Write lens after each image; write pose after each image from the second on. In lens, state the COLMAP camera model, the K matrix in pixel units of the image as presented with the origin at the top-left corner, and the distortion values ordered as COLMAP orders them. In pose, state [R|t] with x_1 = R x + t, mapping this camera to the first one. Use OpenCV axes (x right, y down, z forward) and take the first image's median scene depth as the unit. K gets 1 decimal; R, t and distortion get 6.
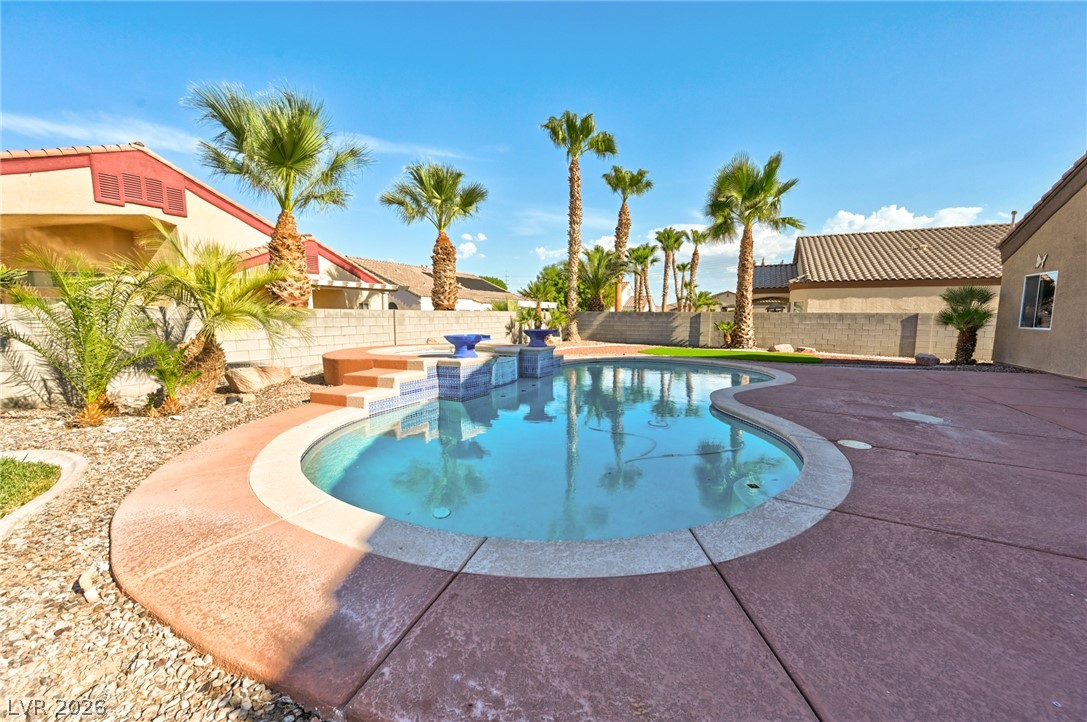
lens RADIAL K [[427.3, 0, 547.6], [0, 427.3, 359.7], [0, 0, 1]] dist [-0.000463, 0.000148]
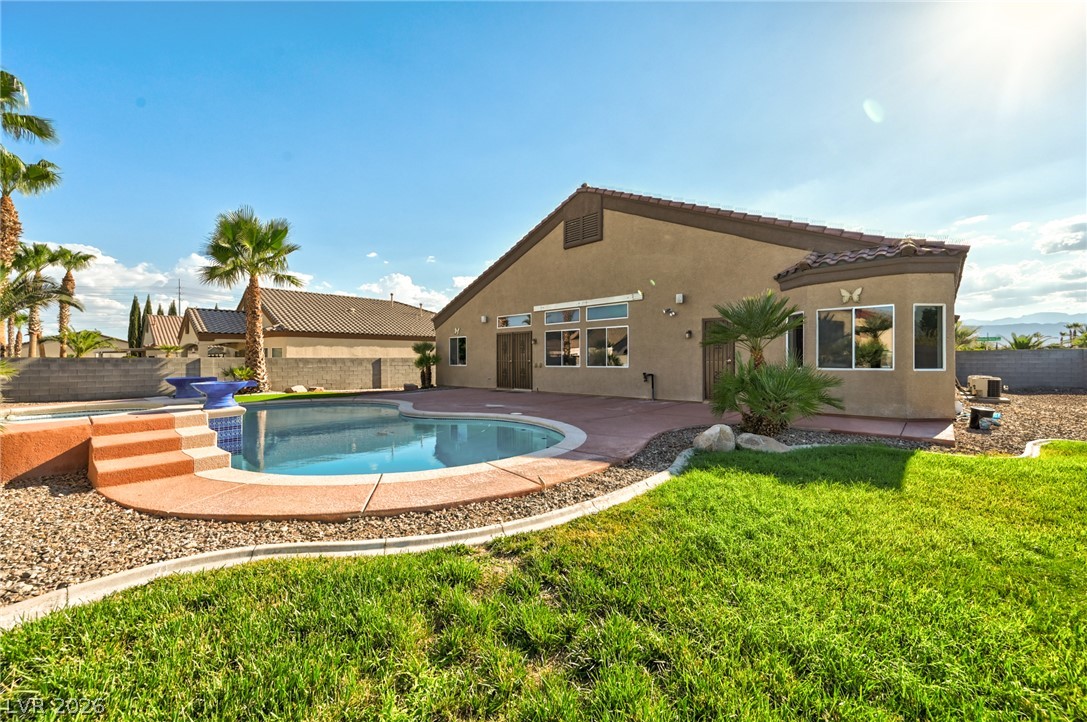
lens RADIAL K [[427.3, 0, 547.6], [0, 427.3, 359.7], [0, 0, 1]] dist [-0.000463, 0.000148]
pose [[0.247250, -0.006551, 0.968930, -0.386091], [0.110717, 0.993619, -0.021535, -0.007214], [-0.962605, 0.112602, 0.246397, 0.084693]]
